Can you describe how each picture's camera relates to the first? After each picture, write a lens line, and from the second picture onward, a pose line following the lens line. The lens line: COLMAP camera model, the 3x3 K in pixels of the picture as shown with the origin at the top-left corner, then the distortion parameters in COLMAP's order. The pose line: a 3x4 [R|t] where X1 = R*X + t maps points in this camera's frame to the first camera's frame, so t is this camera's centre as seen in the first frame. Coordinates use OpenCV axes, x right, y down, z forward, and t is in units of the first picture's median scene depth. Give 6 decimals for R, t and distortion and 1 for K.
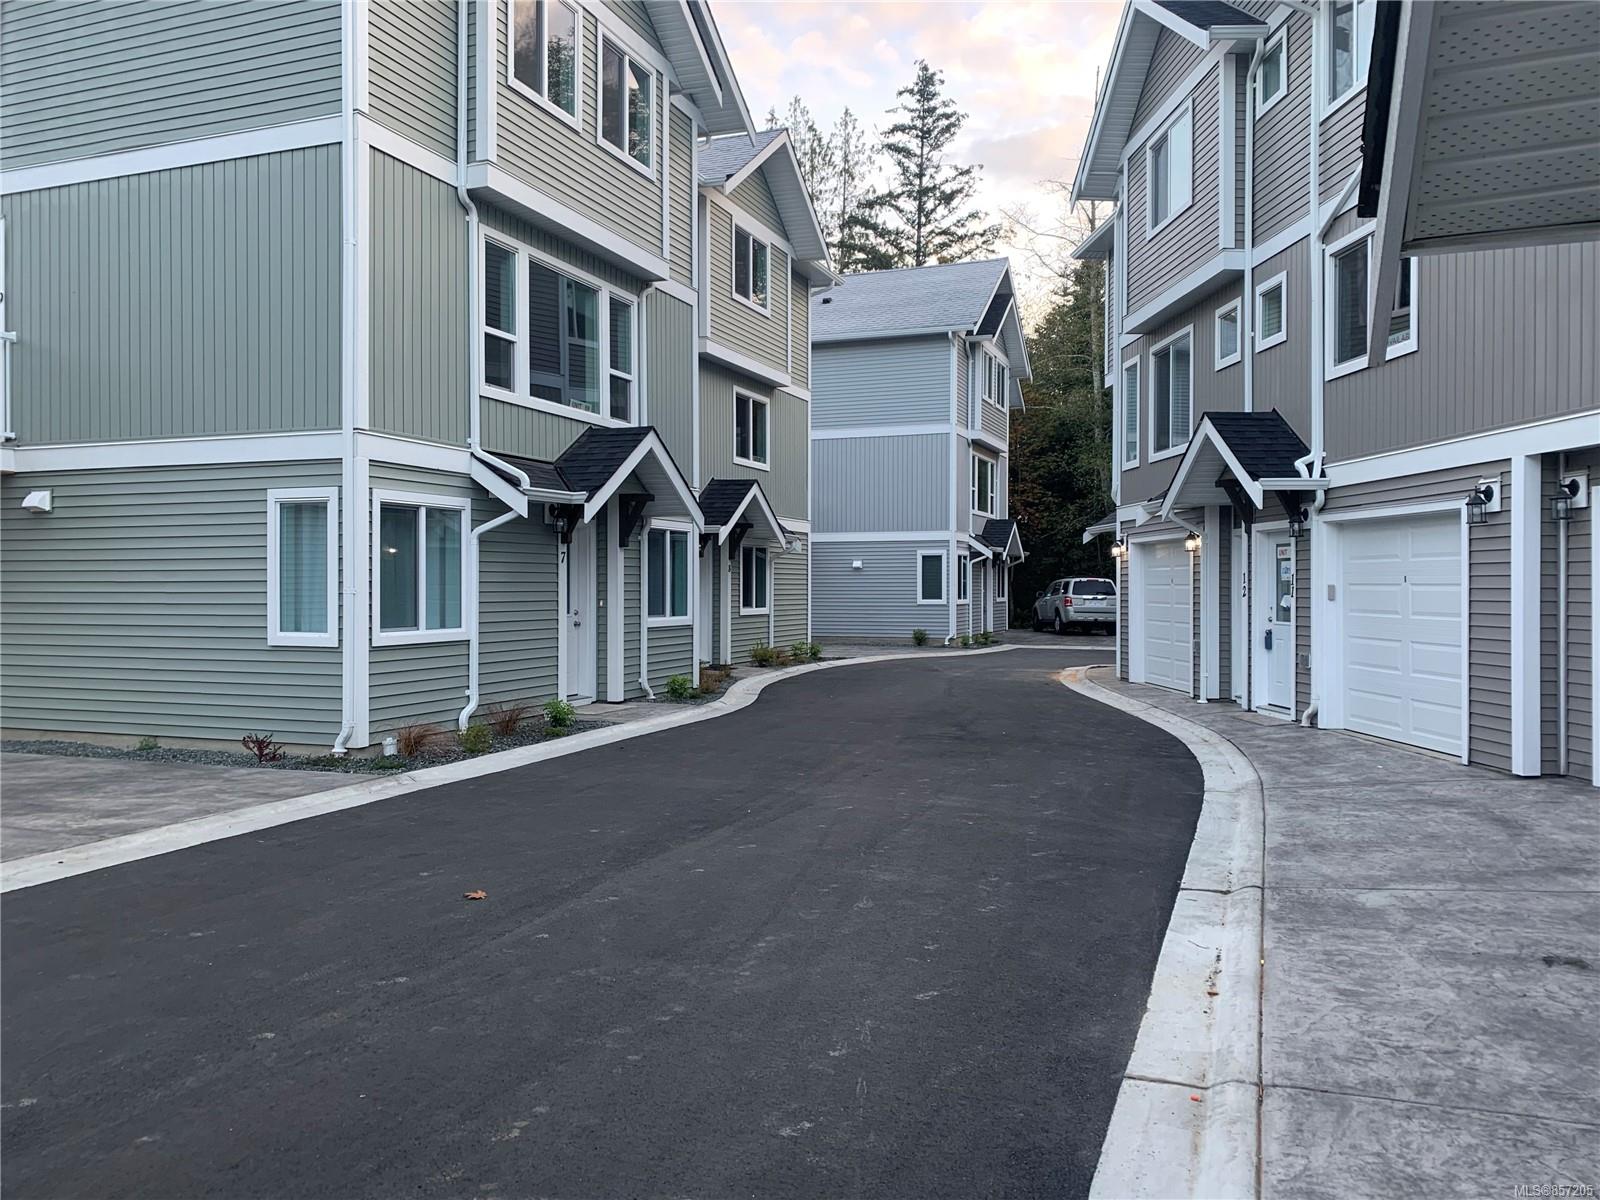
lens RADIAL K [[1246.9, 0, 800.0], [0, 1246.9, 600.0], [0, 0, 1]] dist [0.067761, -0.123705]
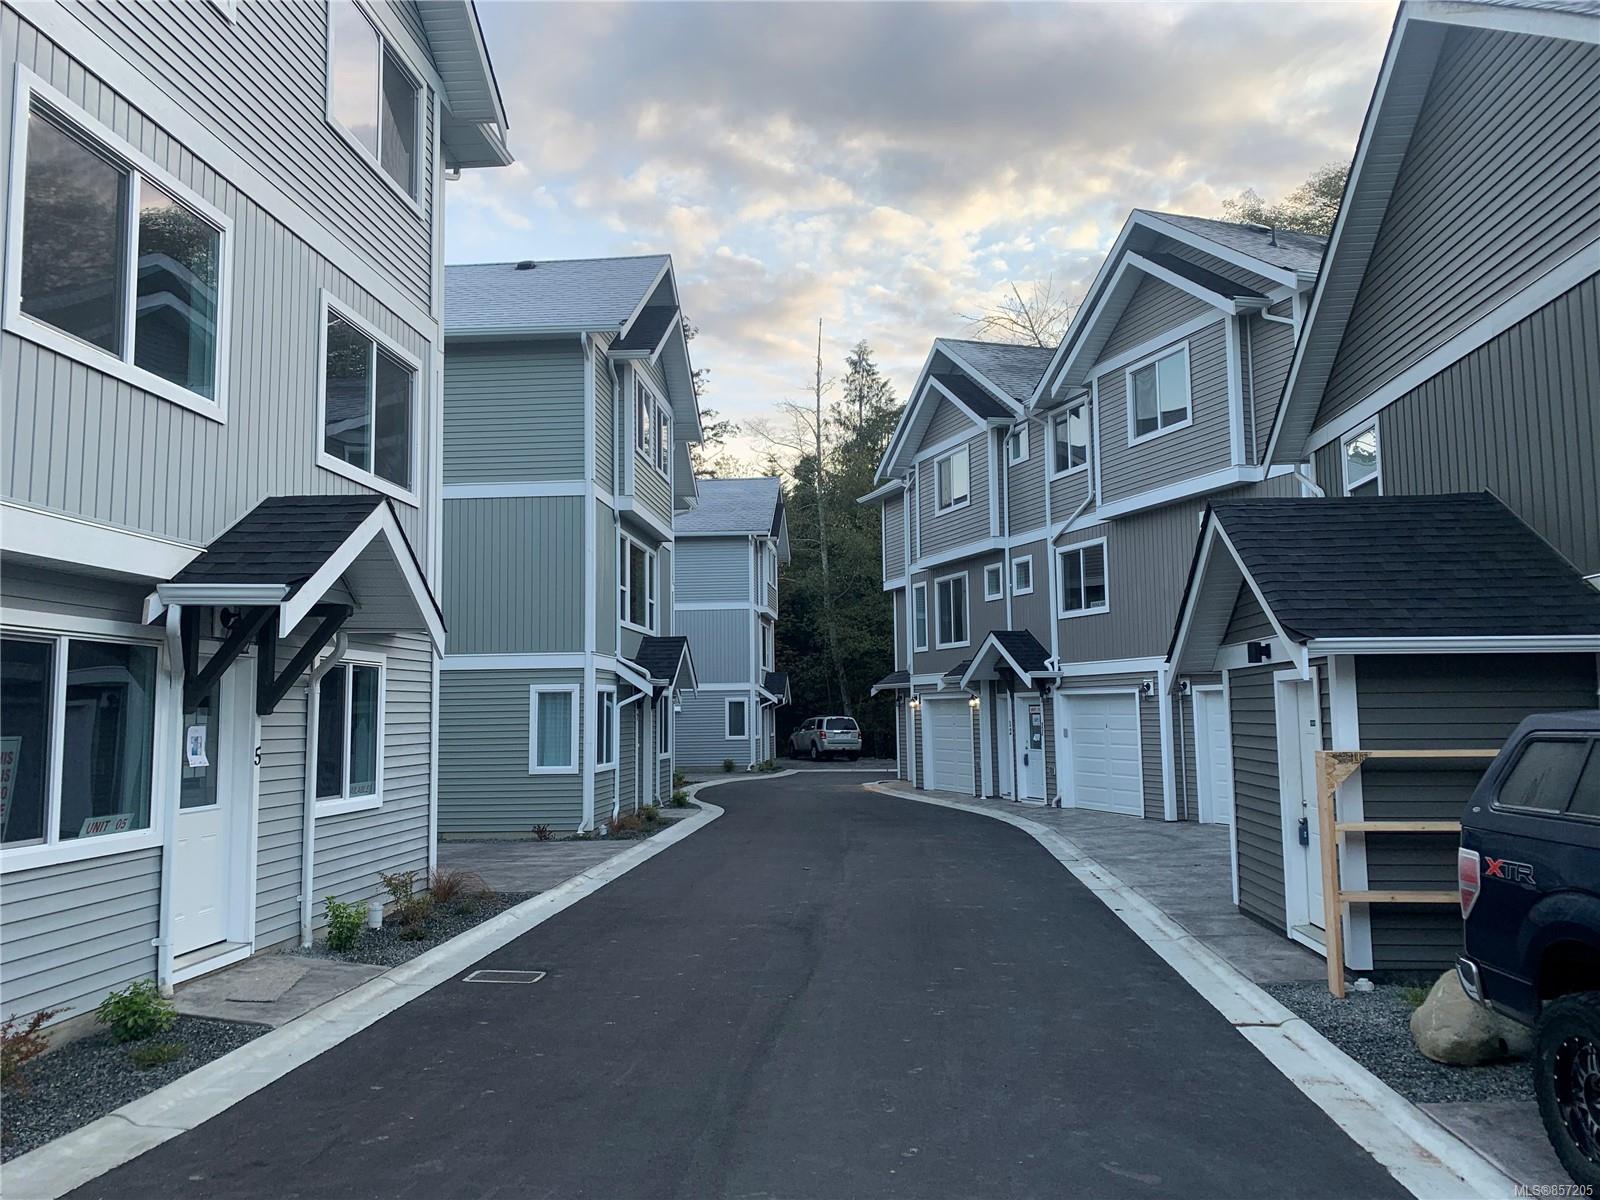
lens RADIAL K [[1239.5, 0, 800.0], [0, 1239.5, 600.0], [0, 0, 1]] dist [0.070184, -0.112713]
pose [[0.961177, 0.014135, 0.275569, -0.441632], [0.014762, 0.994623, -0.102508, -0.017751], [-0.275536, 0.102596, 0.955800, -0.635937]]
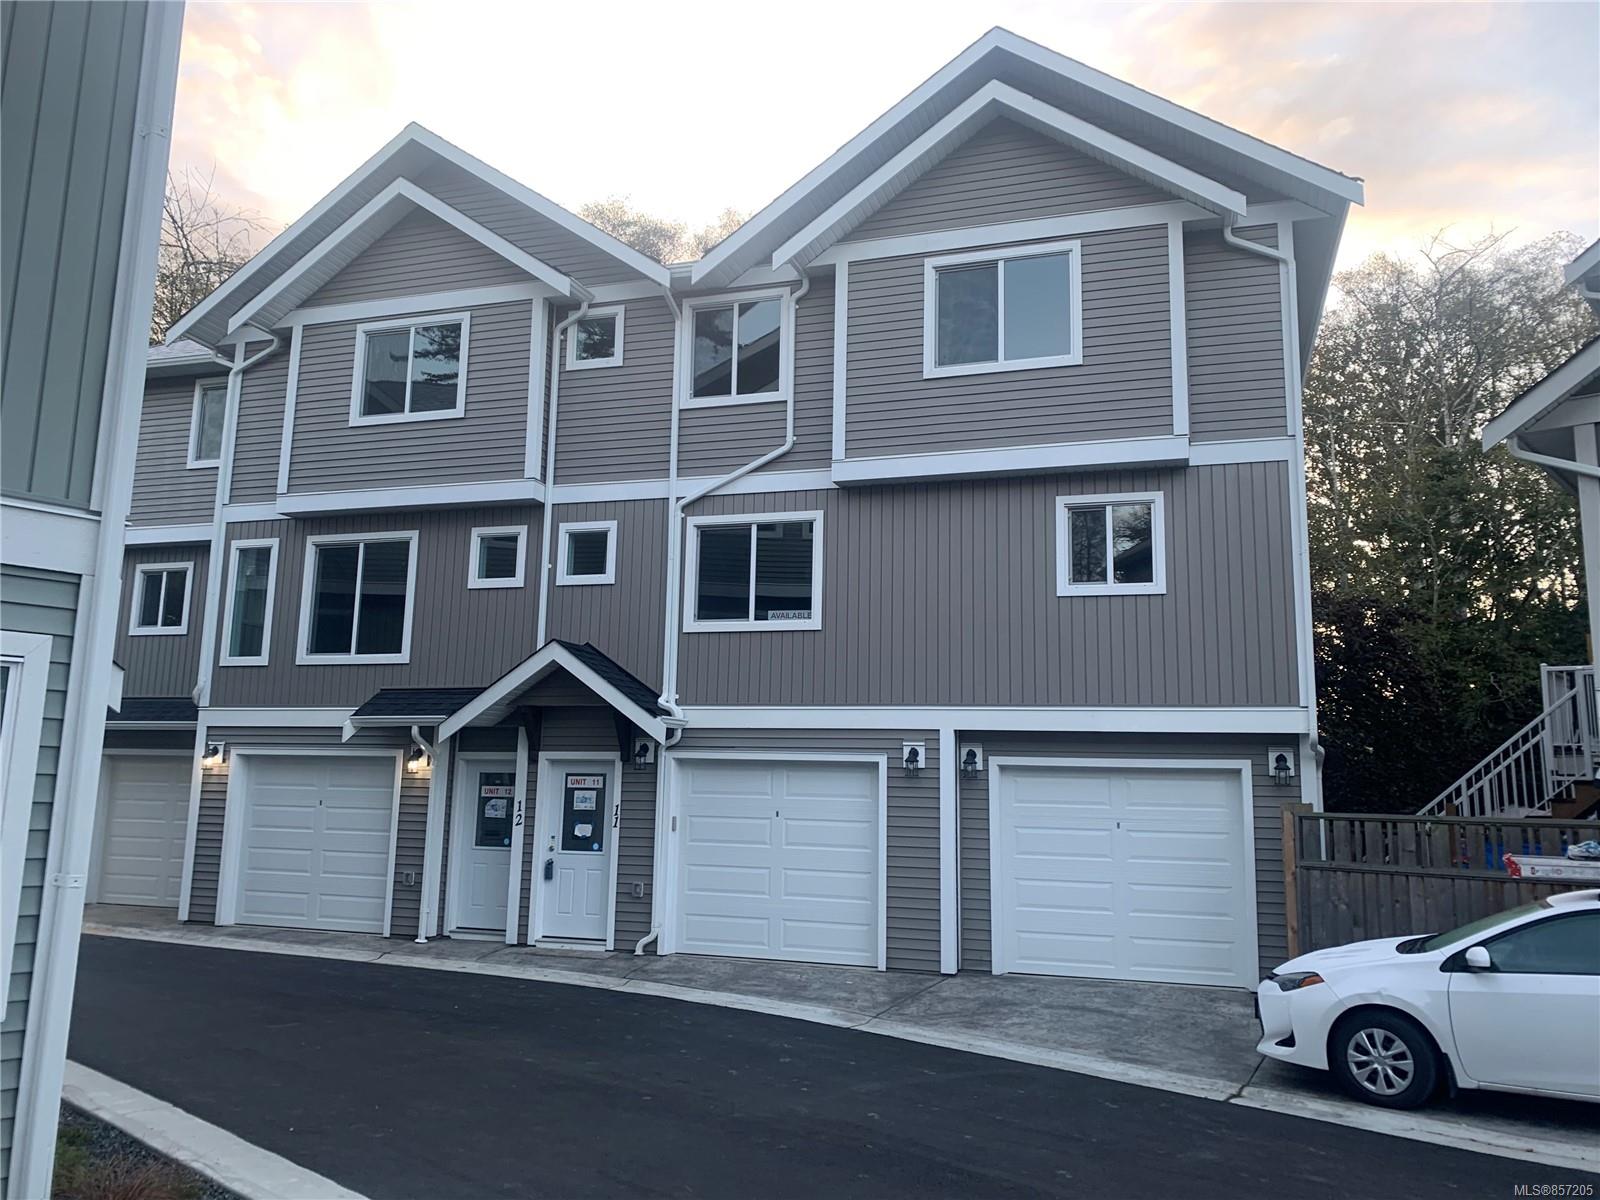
lens RADIAL K [[1208.2, 0, 879.1], [0, 1208.2, 590.3], [0, 0, 1]] dist [0.039862, -0.006499]
pose [[0.362608, 0.159207, 0.918242, -0.495239], [-0.011796, 0.986005, -0.166297, -0.032517], [-0.931867, 0.049469, 0.359411, 0.426598]]
